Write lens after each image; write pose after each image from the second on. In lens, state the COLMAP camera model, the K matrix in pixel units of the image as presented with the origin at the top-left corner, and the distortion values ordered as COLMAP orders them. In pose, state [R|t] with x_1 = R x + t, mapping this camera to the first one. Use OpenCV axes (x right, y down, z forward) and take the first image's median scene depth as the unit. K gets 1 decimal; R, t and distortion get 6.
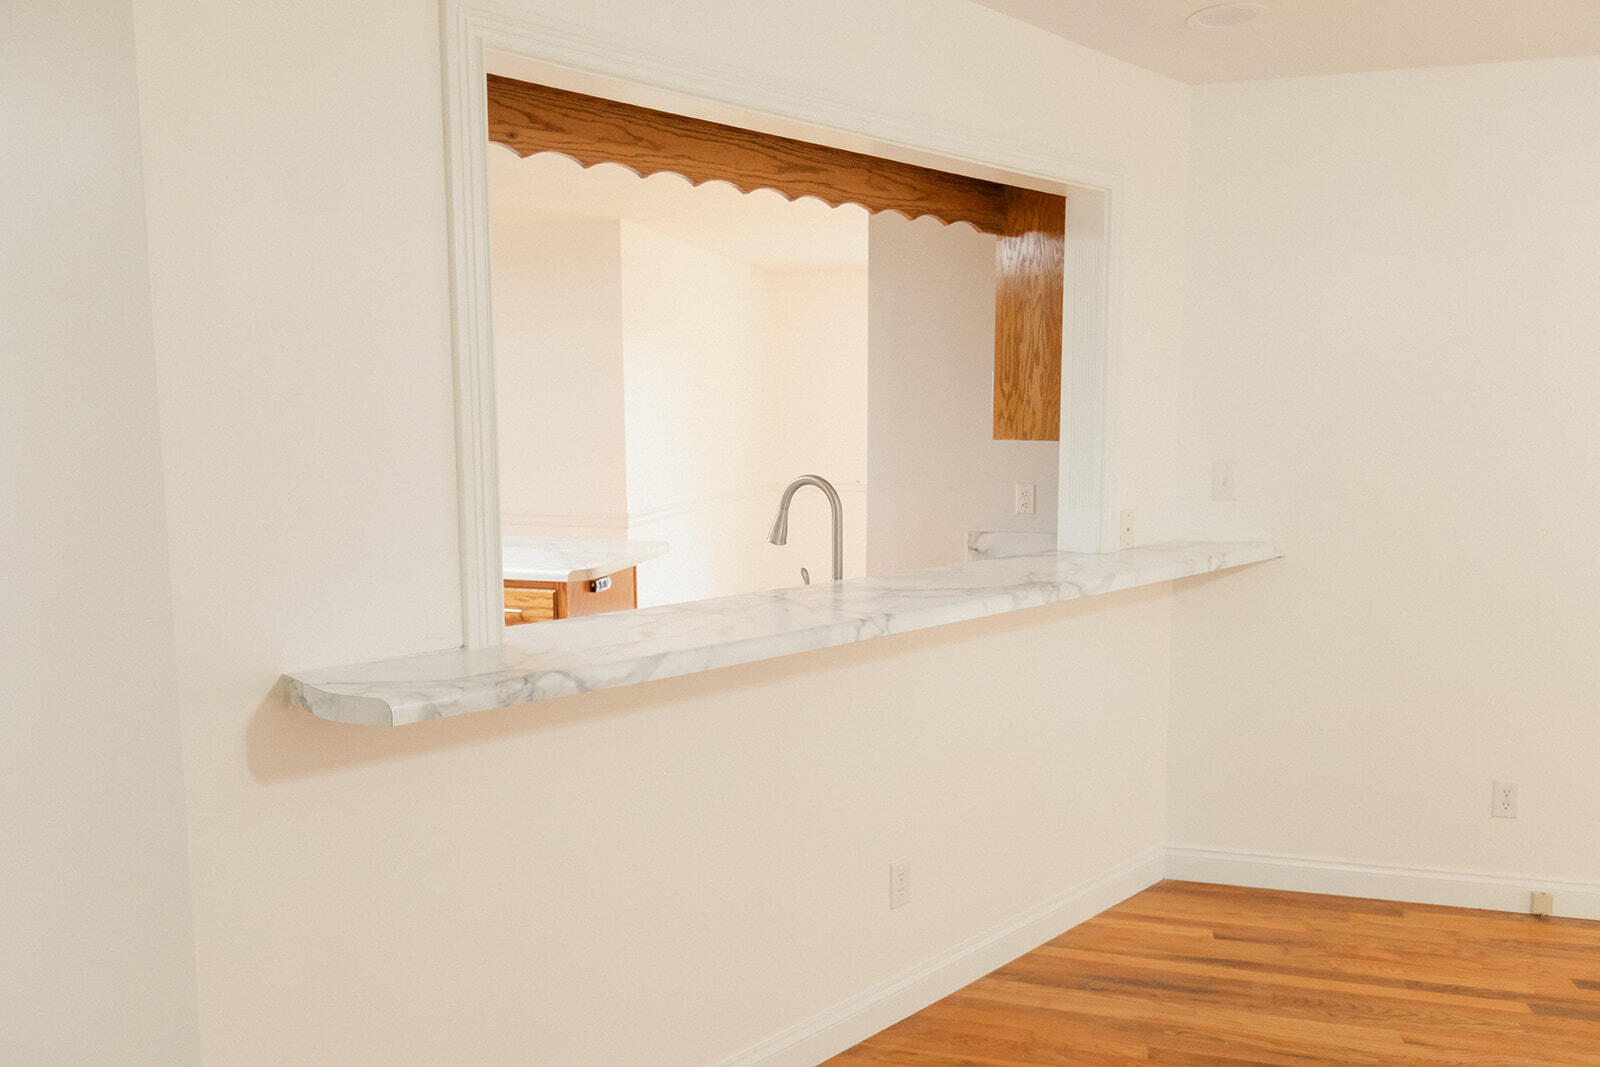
lens RADIAL K [[1171.4, 0, 800.3], [0, 1171.4, 563.6], [0, 0, 1]] dist [-0.009922, -0.001442]
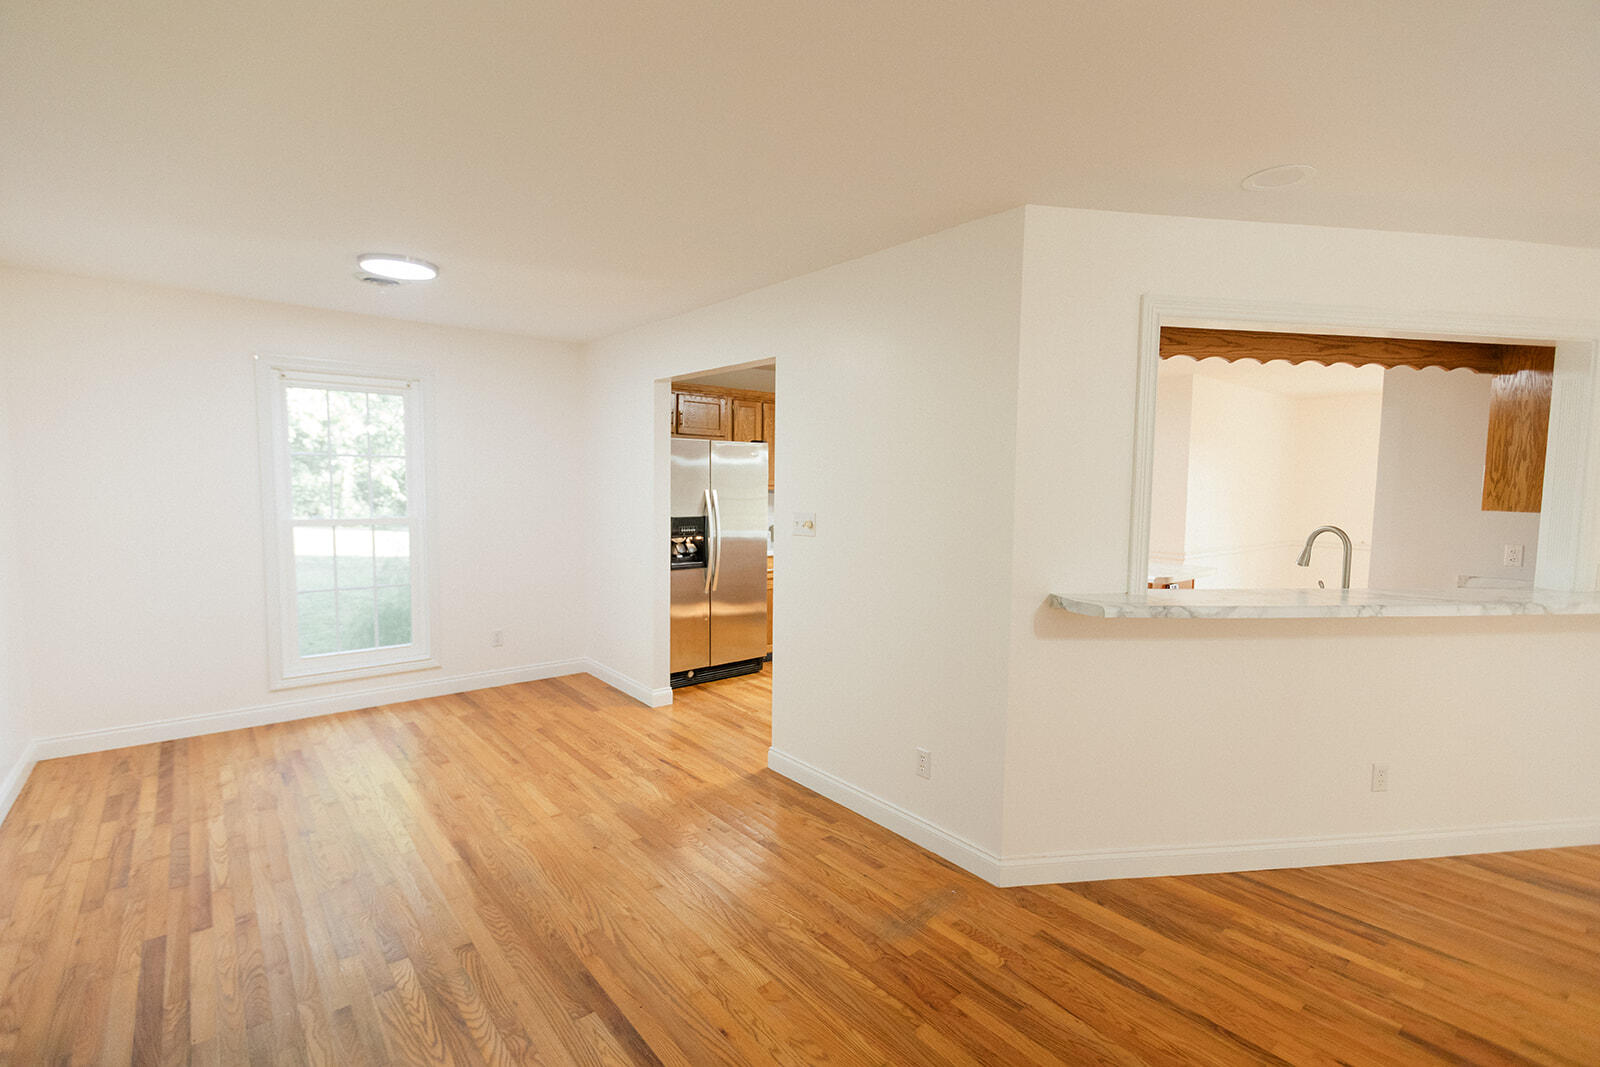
lens RADIAL K [[726.8, 0, 790.8], [0, 726.8, 543.8], [0, 0, 1]] dist [-0.002974, -0.003701]
pose [[0.812594, 0.059583, -0.579777, -0.014126], [-0.090924, 0.995541, -0.025126, 0.043563], [0.575694, 0.073133, 0.814388, -0.276616]]
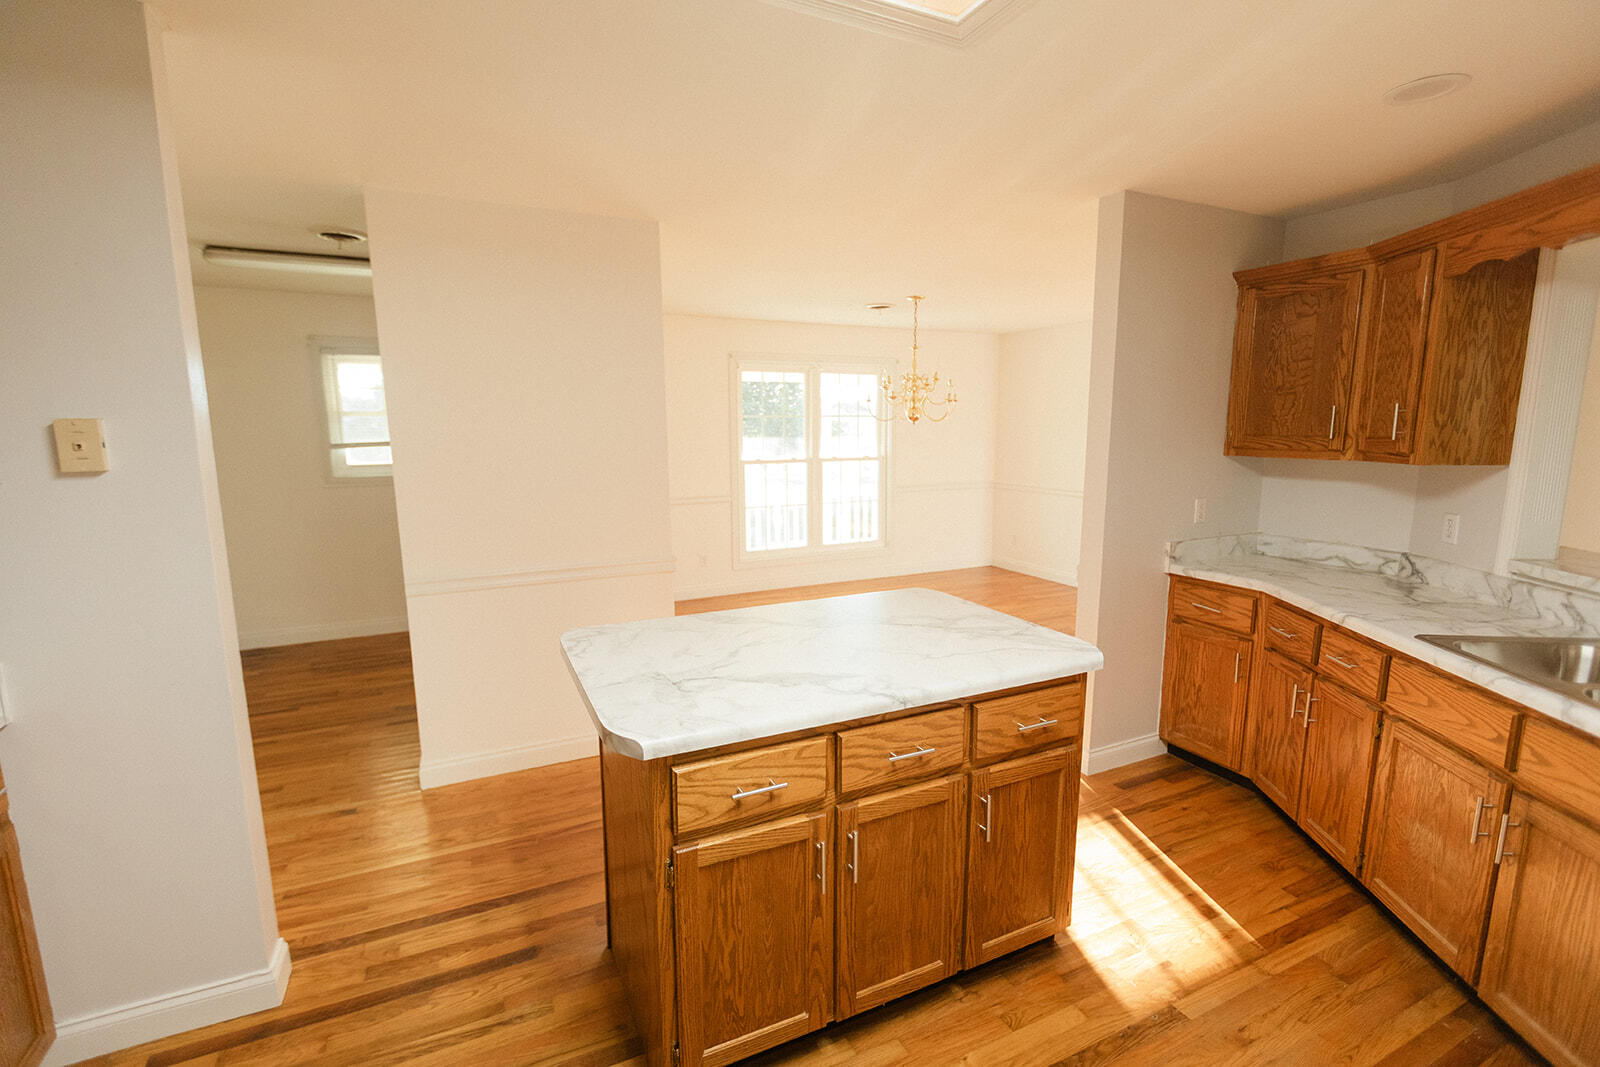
lens RADIAL K [[726.8, 0, 790.8], [0, 726.8, 543.8], [0, 0, 1]] dist [-0.002974, -0.003701]
pose [[0.760336, -0.112023, 0.639797, -0.842441], [0.095292, 0.993595, 0.060725, -0.149071], [-0.642502, 0.014796, 0.766141, 0.981669]]
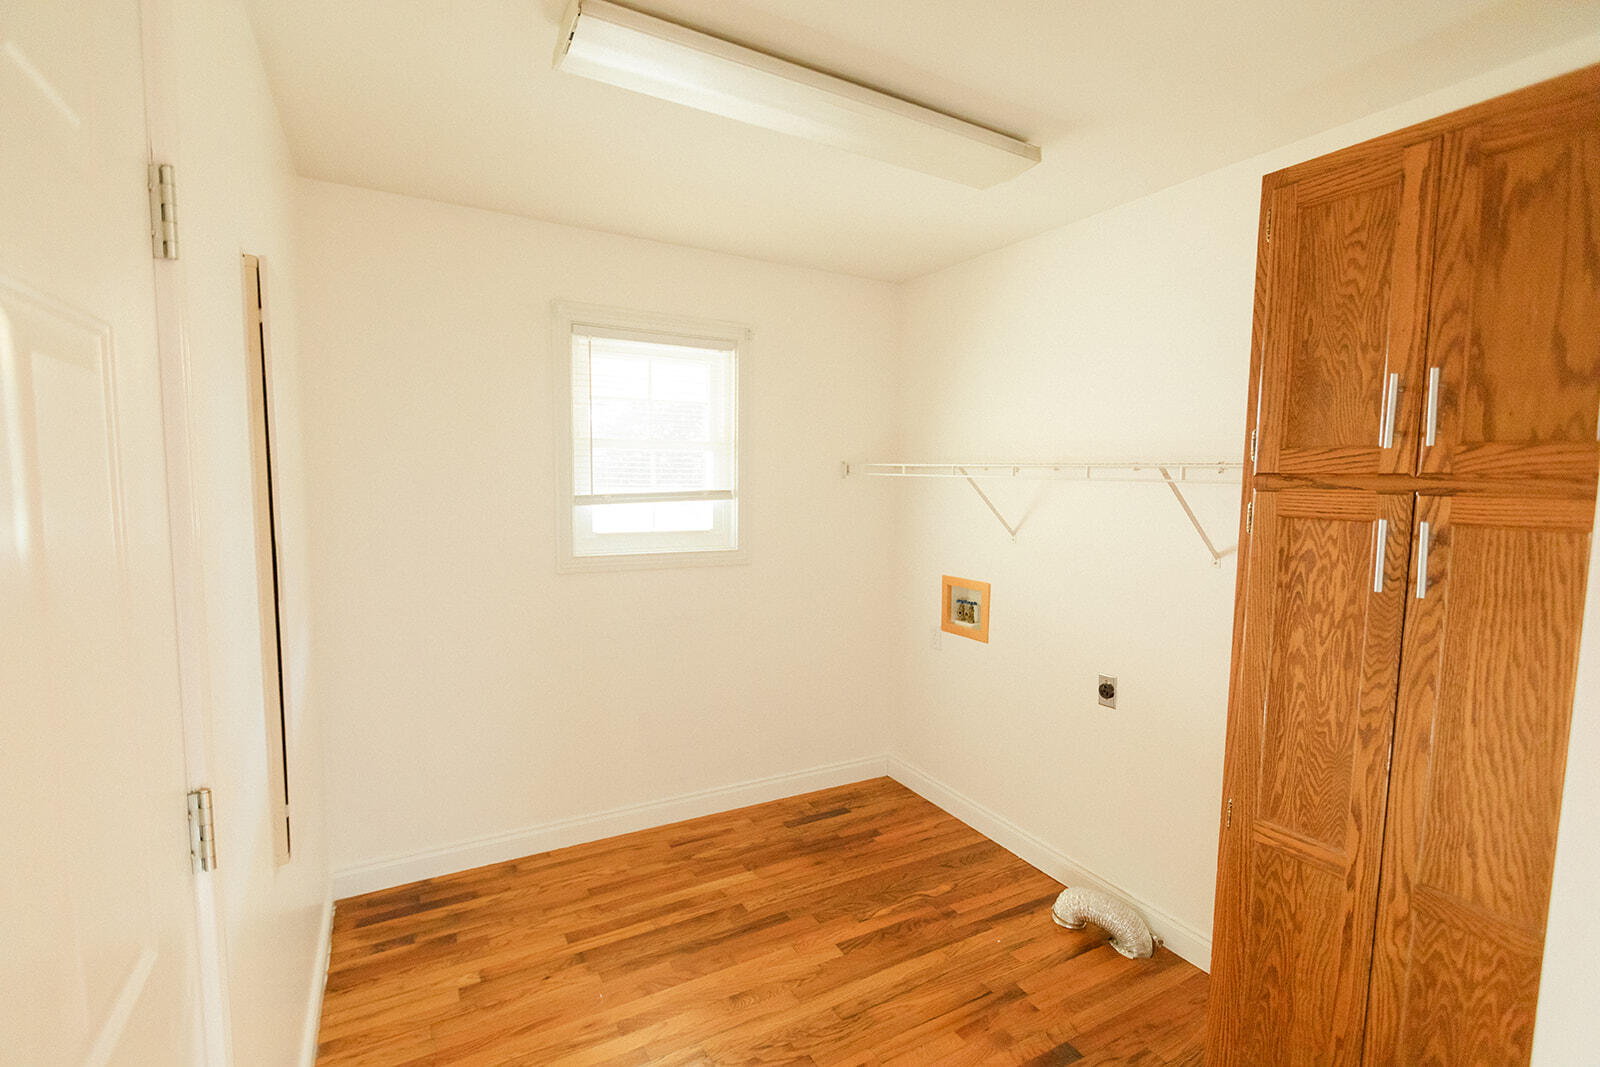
lens RADIAL K [[726.8, 0, 790.8], [0, 726.8, 543.8], [0, 0, 1]] dist [-0.002974, -0.003701]
pose [[0.716800, -0.056481, 0.694987, -0.991081], [0.091512, 0.995713, -0.013463, -0.273404], [-0.691247, 0.073250, 0.718896, 2.046191]]
